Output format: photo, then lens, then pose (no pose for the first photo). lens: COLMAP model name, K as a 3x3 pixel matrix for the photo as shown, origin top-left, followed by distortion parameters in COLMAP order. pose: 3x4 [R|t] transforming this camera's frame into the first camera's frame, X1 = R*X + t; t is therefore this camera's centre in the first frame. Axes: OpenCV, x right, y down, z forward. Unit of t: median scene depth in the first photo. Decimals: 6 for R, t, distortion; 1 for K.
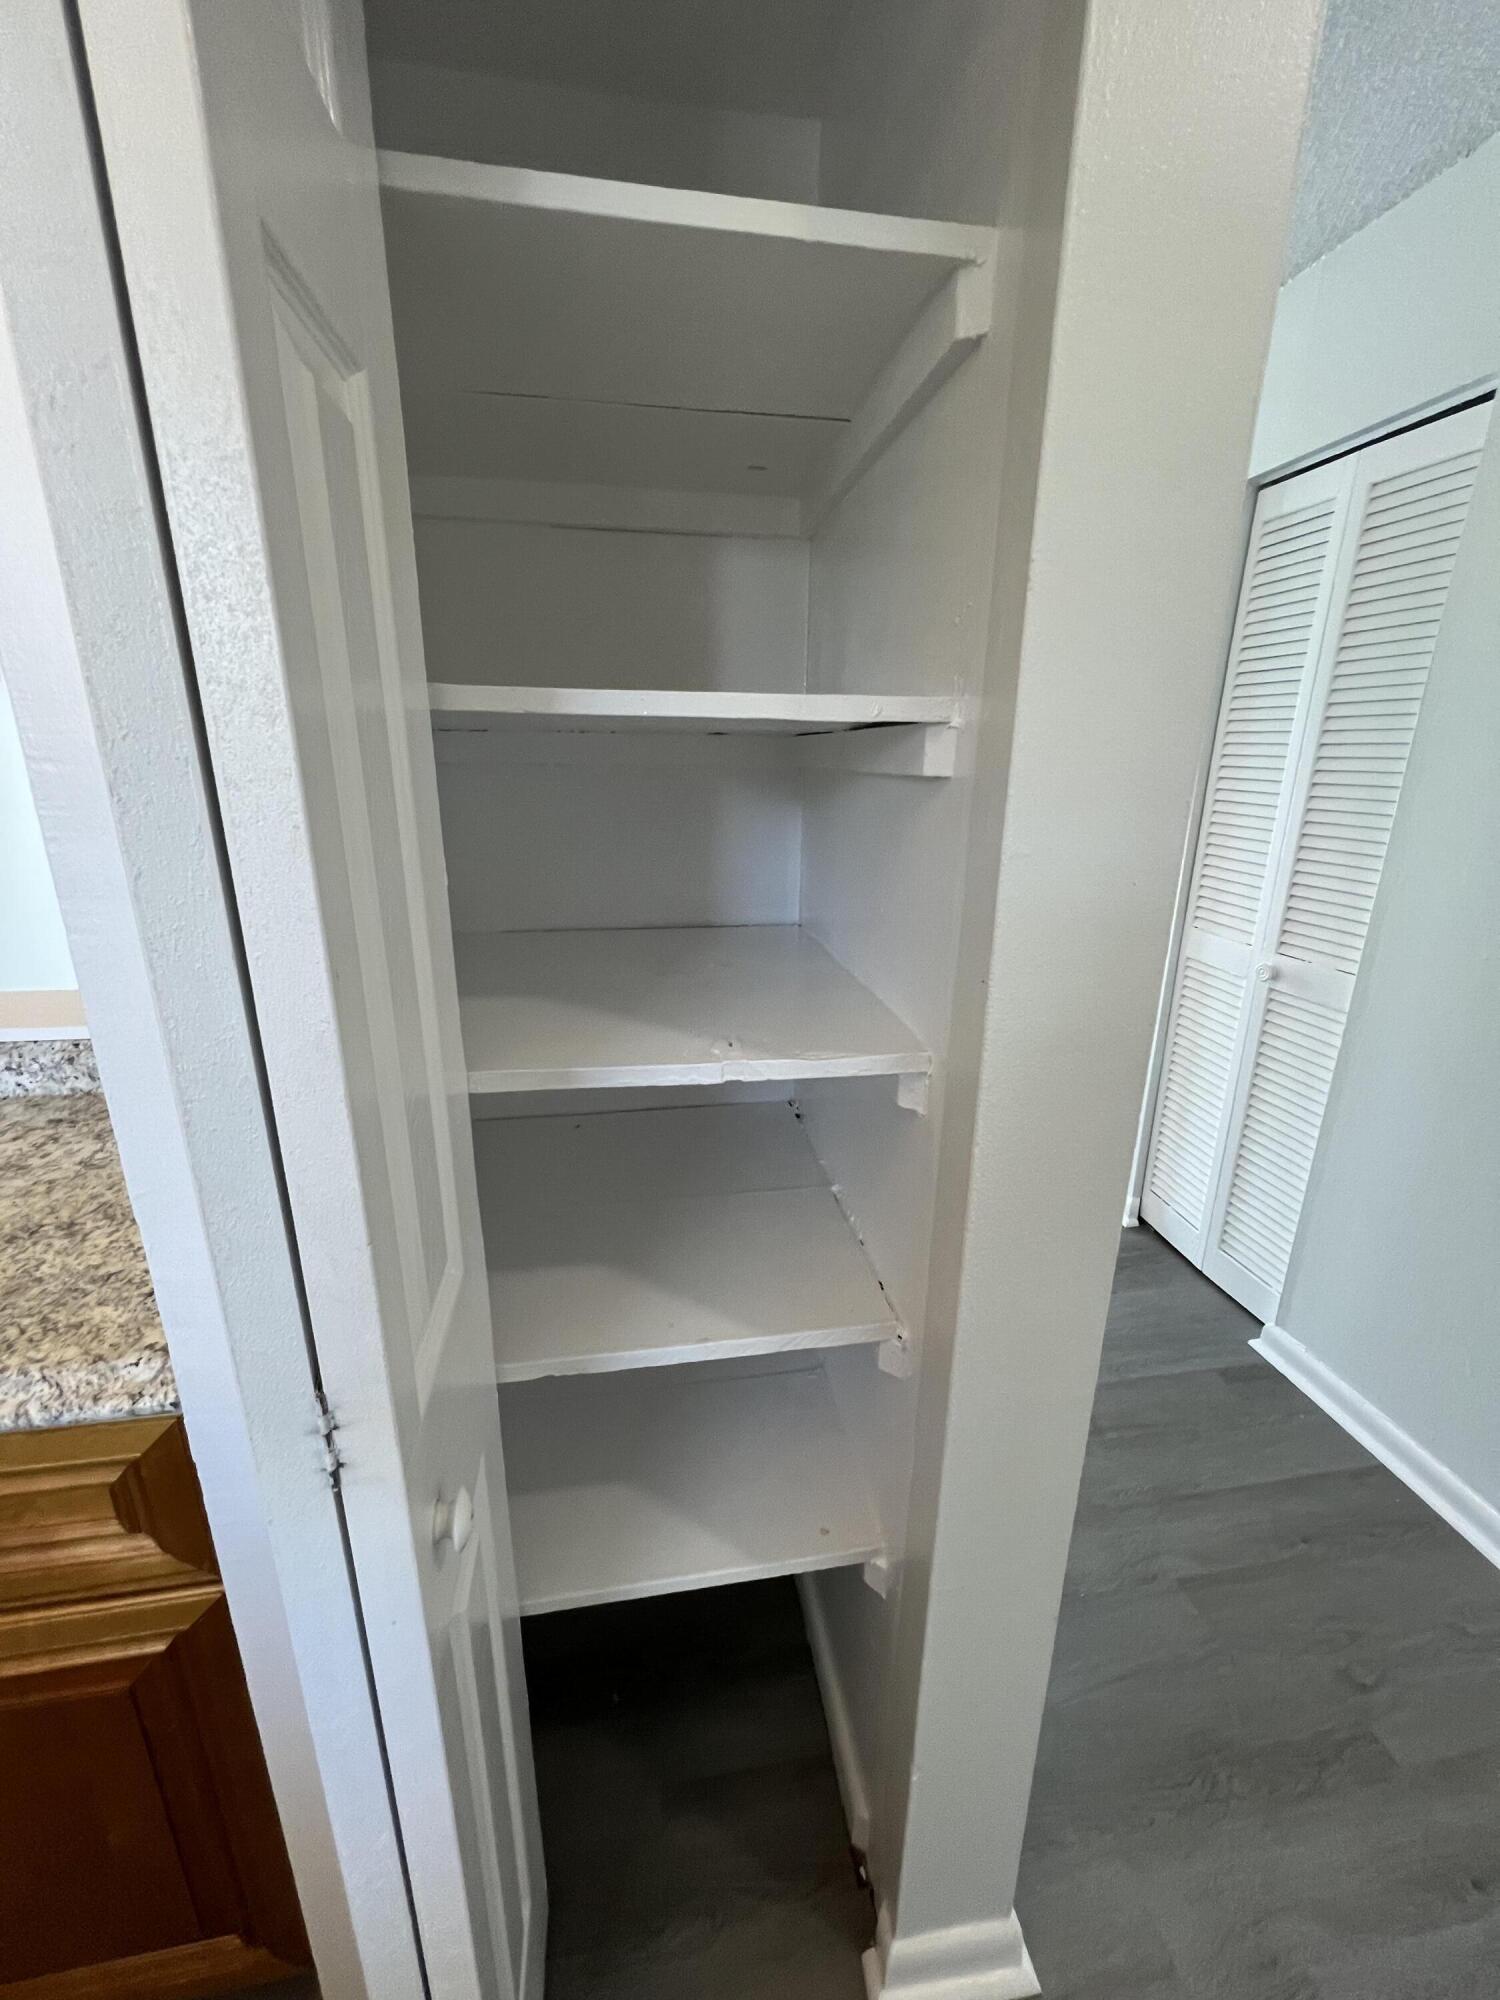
lens RADIAL K [[798.6, 0, 750.8], [0, 798.6, 1001.3], [0, 0, 1]] dist [-0.001418, -0.000101]
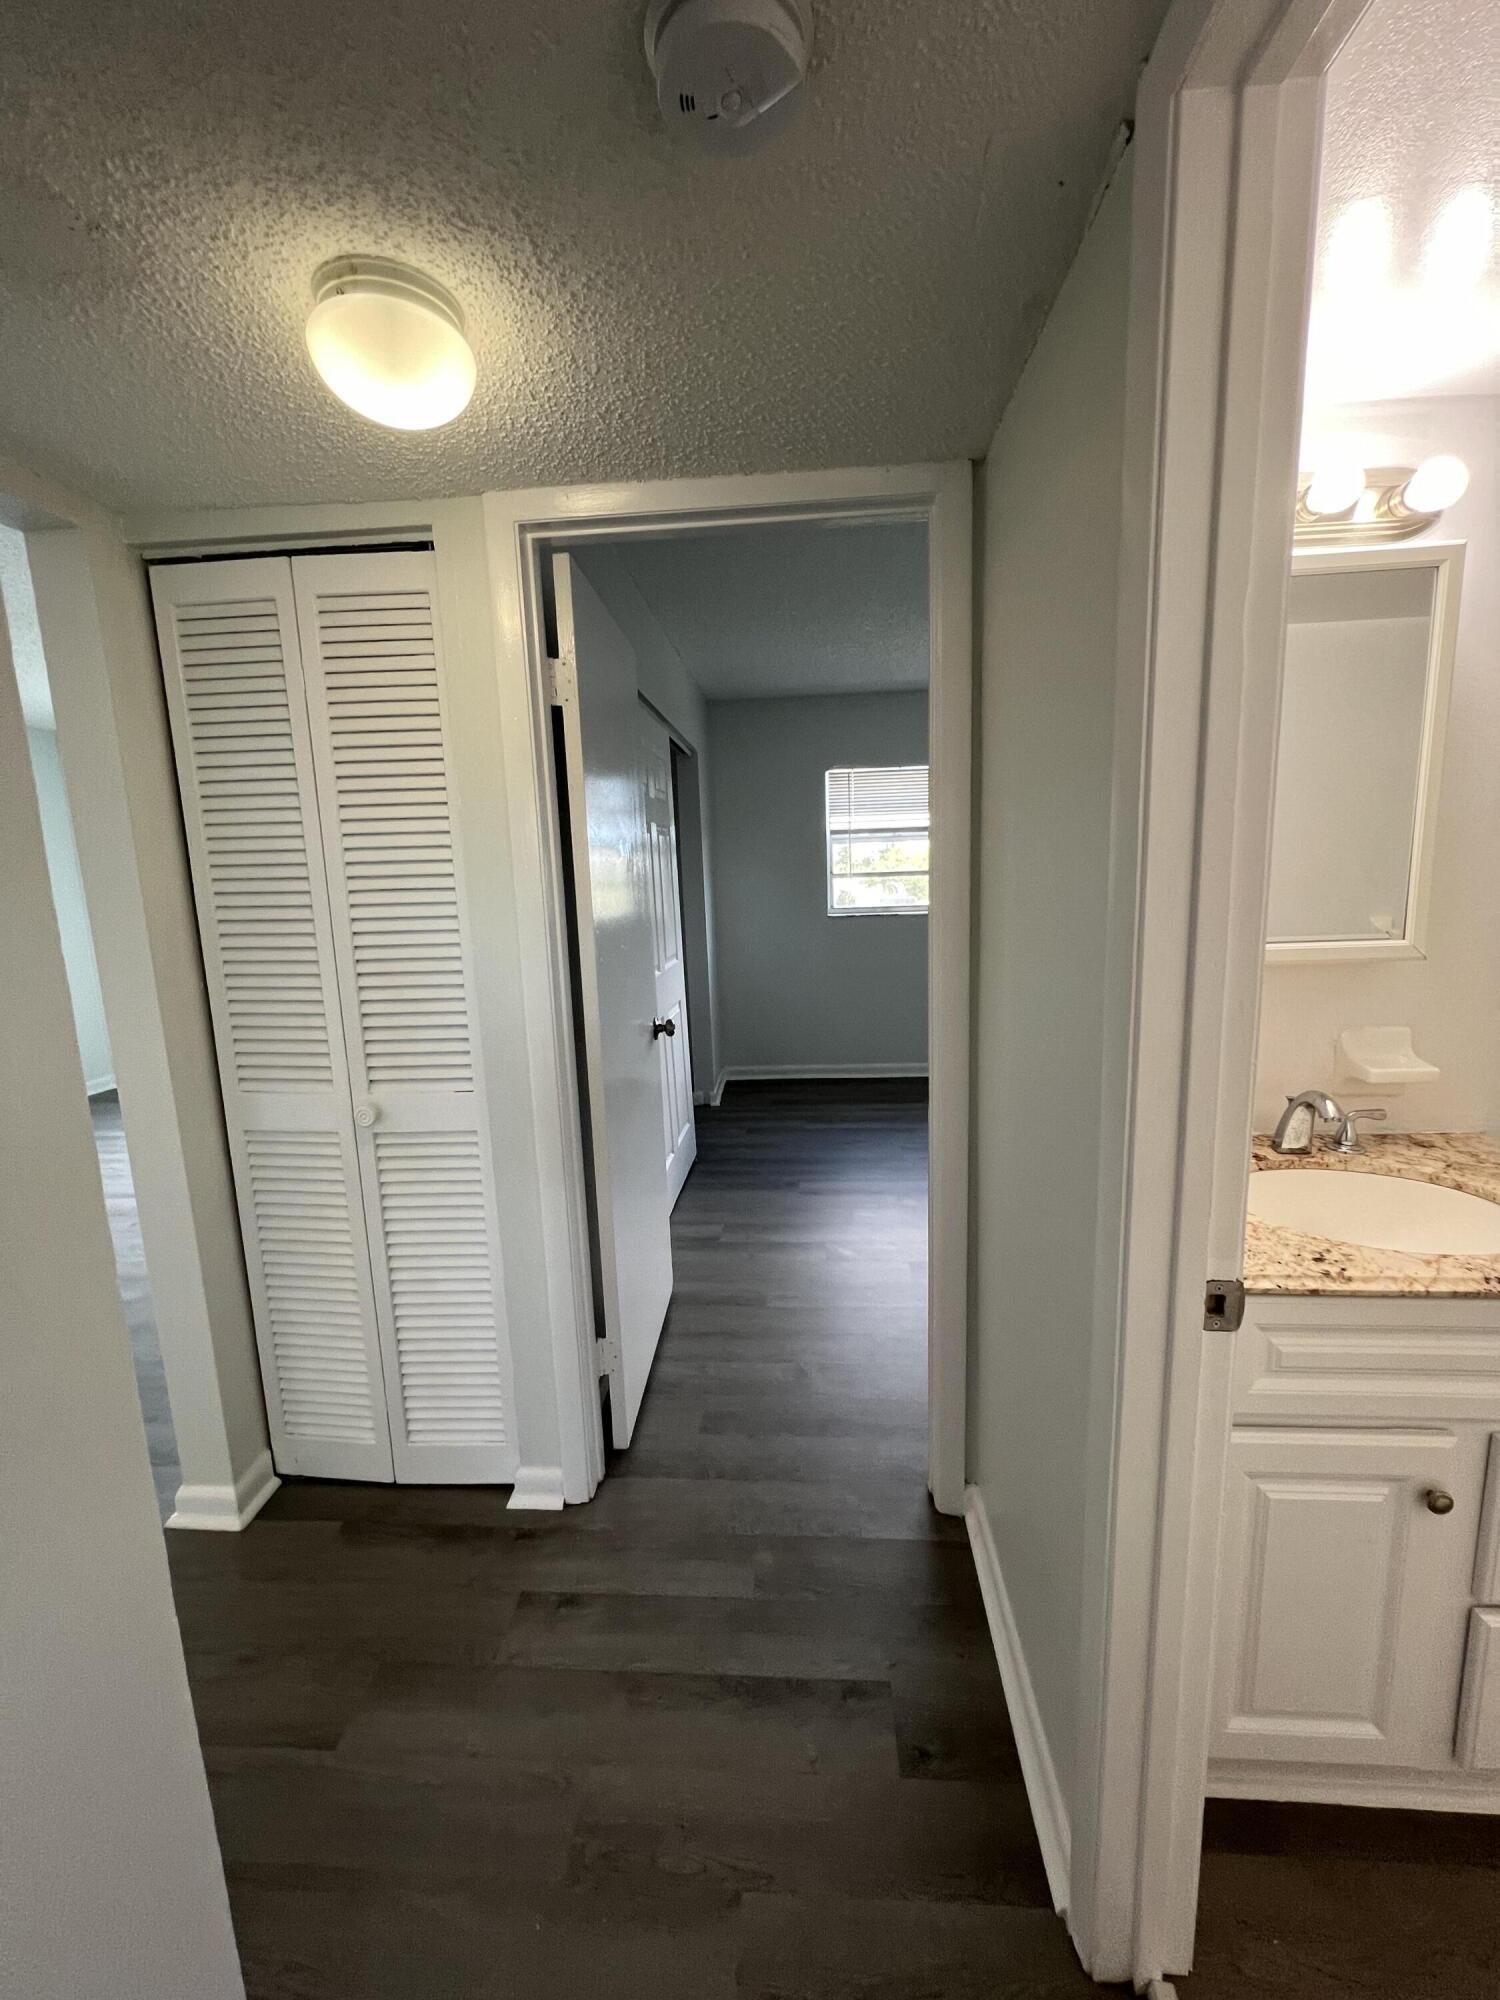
lens RADIAL K [[803.4, 0, 754.8], [0, 803.4, 993.5], [0, 0, 1]] dist [0.002350, -0.000683]
pose [[0.251652, -0.159816, 0.954531, -0.057239], [0.312314, 0.946918, 0.076203, -0.097707], [-0.916041, 0.278937, 0.288206, 0.322237]]
